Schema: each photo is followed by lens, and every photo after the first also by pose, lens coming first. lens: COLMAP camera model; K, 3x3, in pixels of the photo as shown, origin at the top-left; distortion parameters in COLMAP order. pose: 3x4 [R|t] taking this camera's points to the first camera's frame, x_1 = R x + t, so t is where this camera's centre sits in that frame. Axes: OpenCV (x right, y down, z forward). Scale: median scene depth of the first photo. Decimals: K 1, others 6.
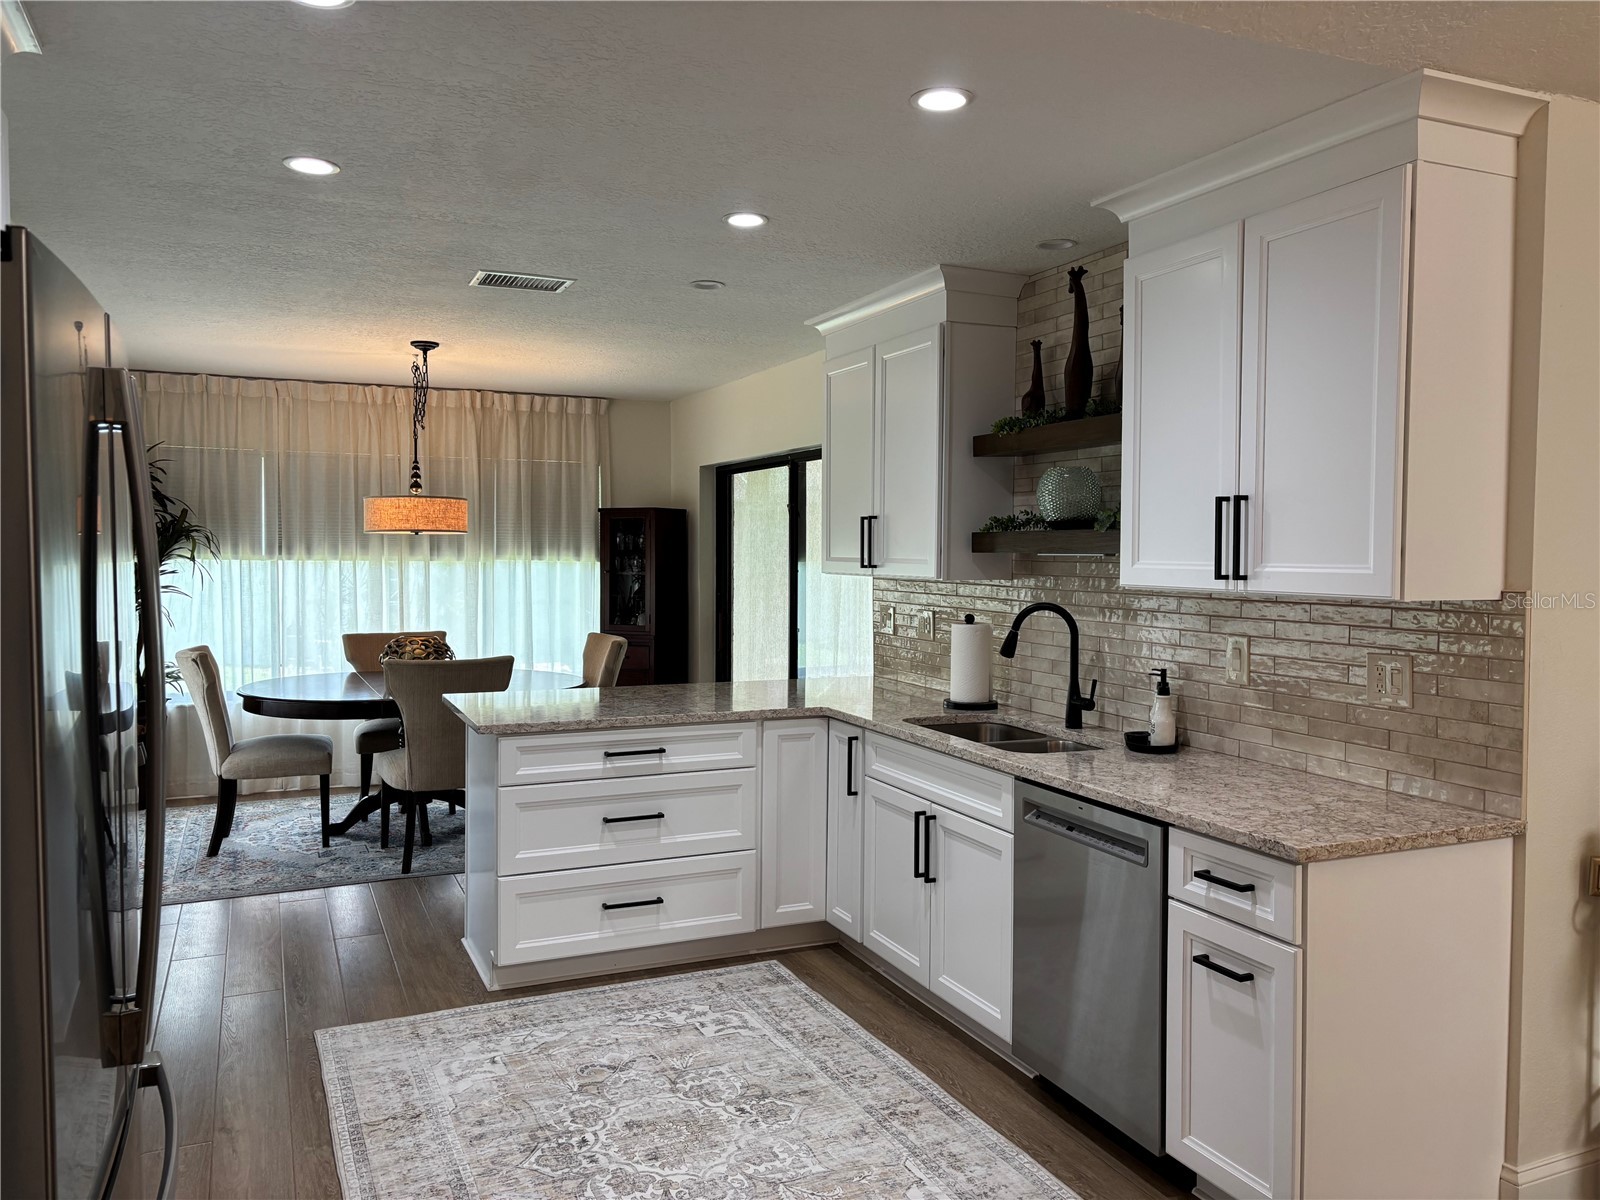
lens RADIAL K [[1200.0, 0, 806.7], [0, 1200.0, 592.6], [0, 0, 1]] dist [0.070056, -0.128369]
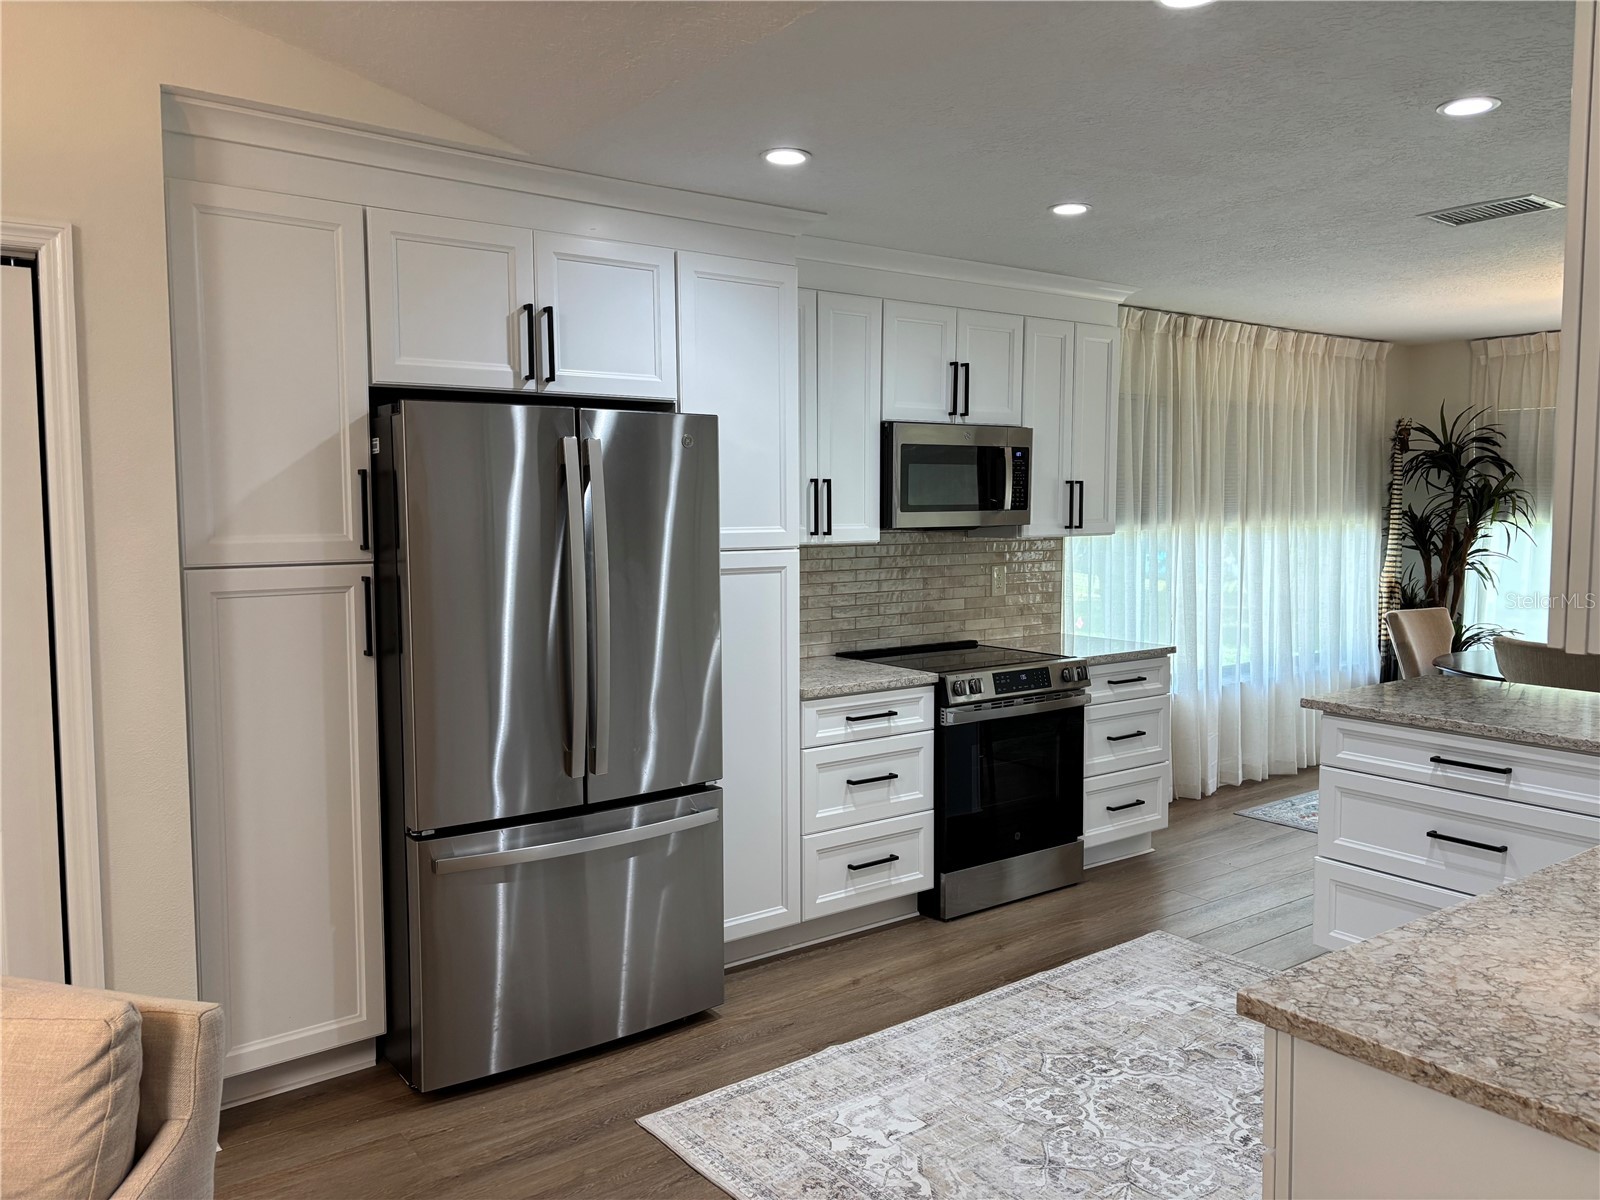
lens RADIAL K [[1196.9, 0, 779.0], [0, 1196.9, 580.3], [0, 0, 1]] dist [0.033278, -0.003750]
pose [[0.199664, 0.058606, -0.978110, 0.414491], [-0.031279, 0.998082, 0.053418, -0.018051], [0.979365, 0.019929, 0.201115, 0.256534]]
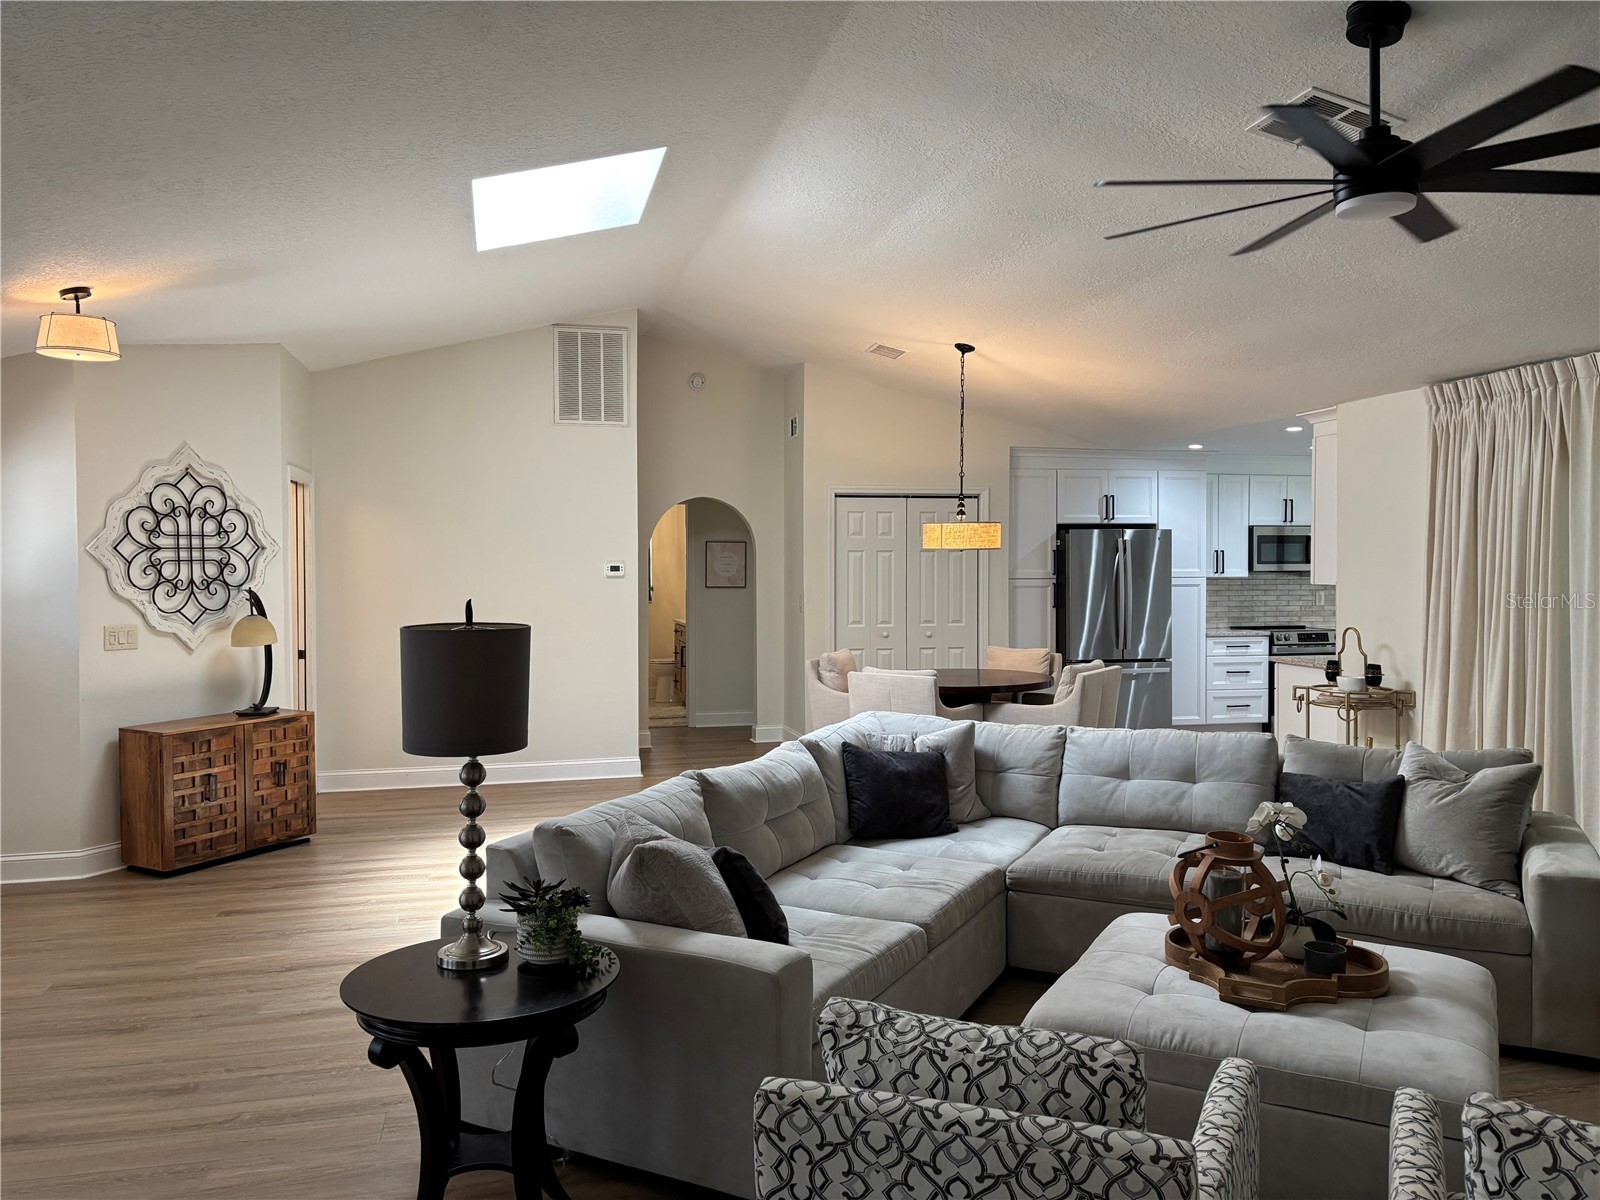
lens RADIAL K [[1215.6, 0, 792.7], [0, 1215.6, 599.1], [0, 0, 1]] dist [0.072789, -0.082382]
pose [[-0.181765, 0.023877, -0.983052, 1.677172], [-0.034072, 0.998952, 0.030564, -0.002687], [0.982752, 0.039050, -0.180761, 0.128910]]
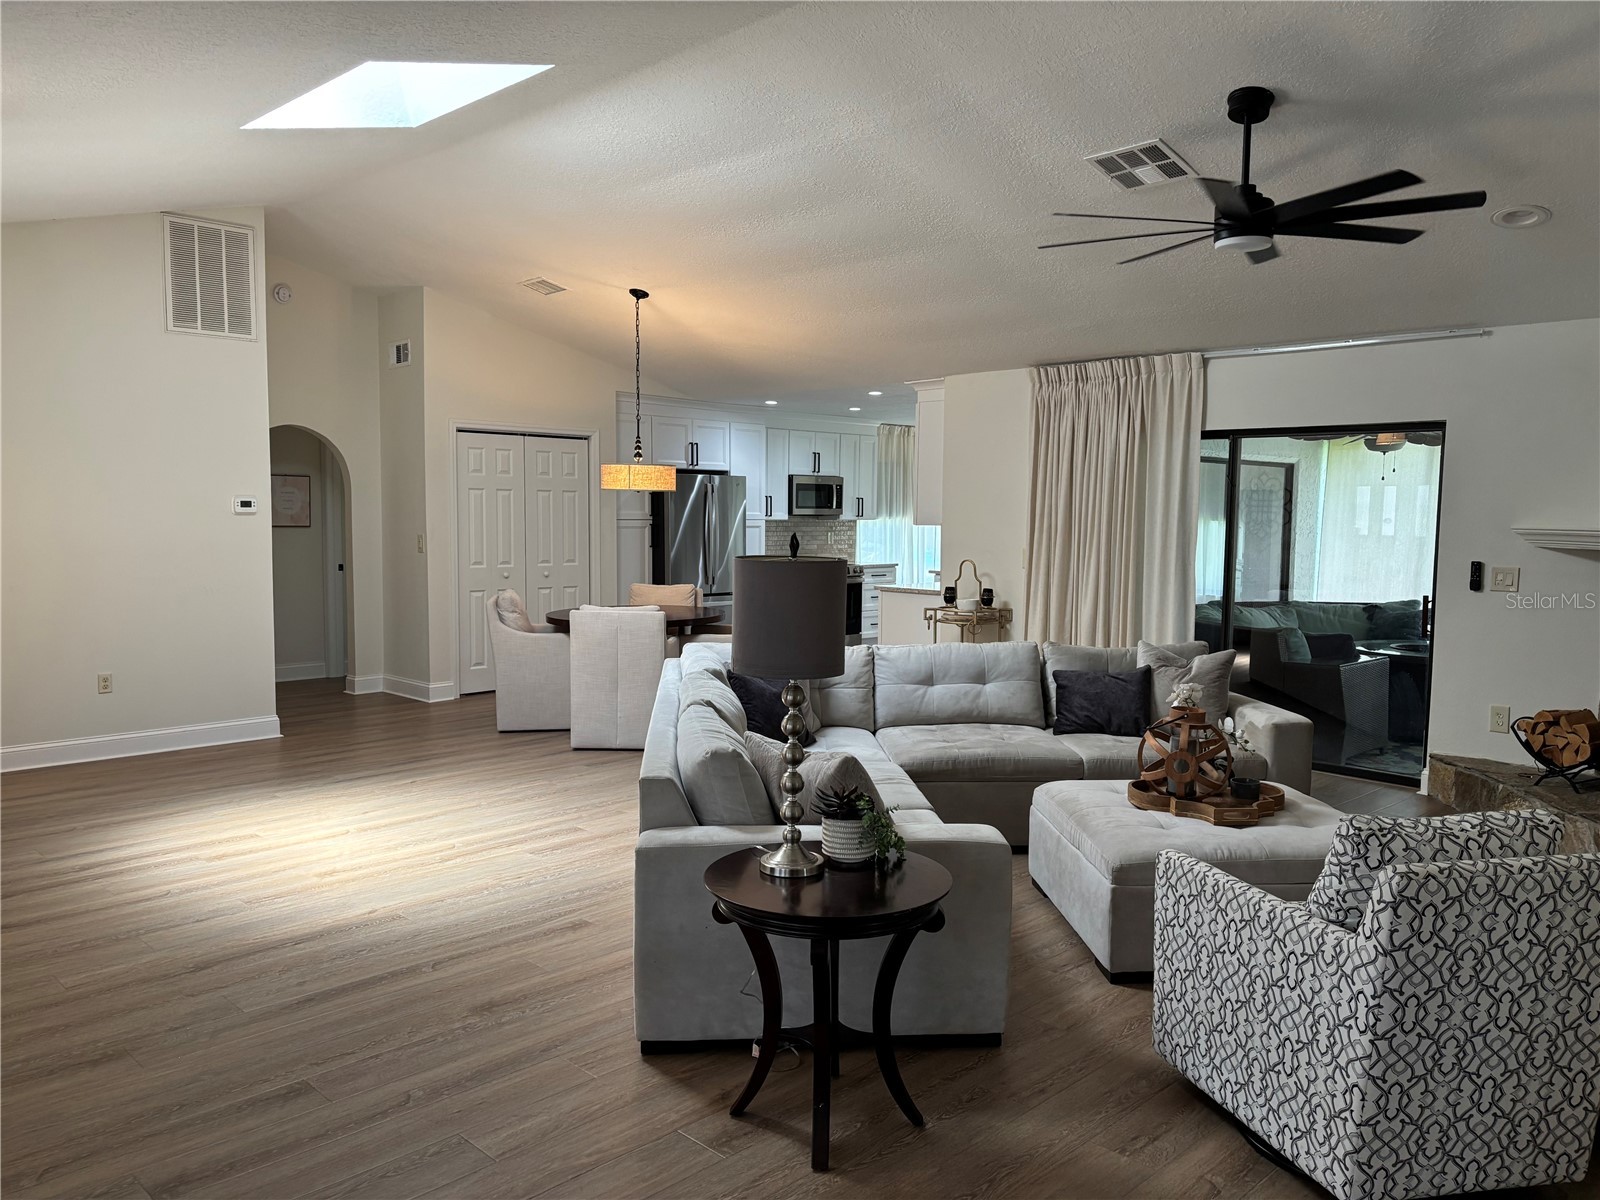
lens RADIAL K [[1206.8, 0, 793.5], [0, 1206.8, 615.5], [0, 0, 1]] dist [0.084831, -0.122114]
pose [[0.352663, 0.079171, -0.932395, 1.697319], [-0.041721, 0.996754, 0.068856, 0.019025], [0.934820, 0.014618, 0.354821, -0.280179]]
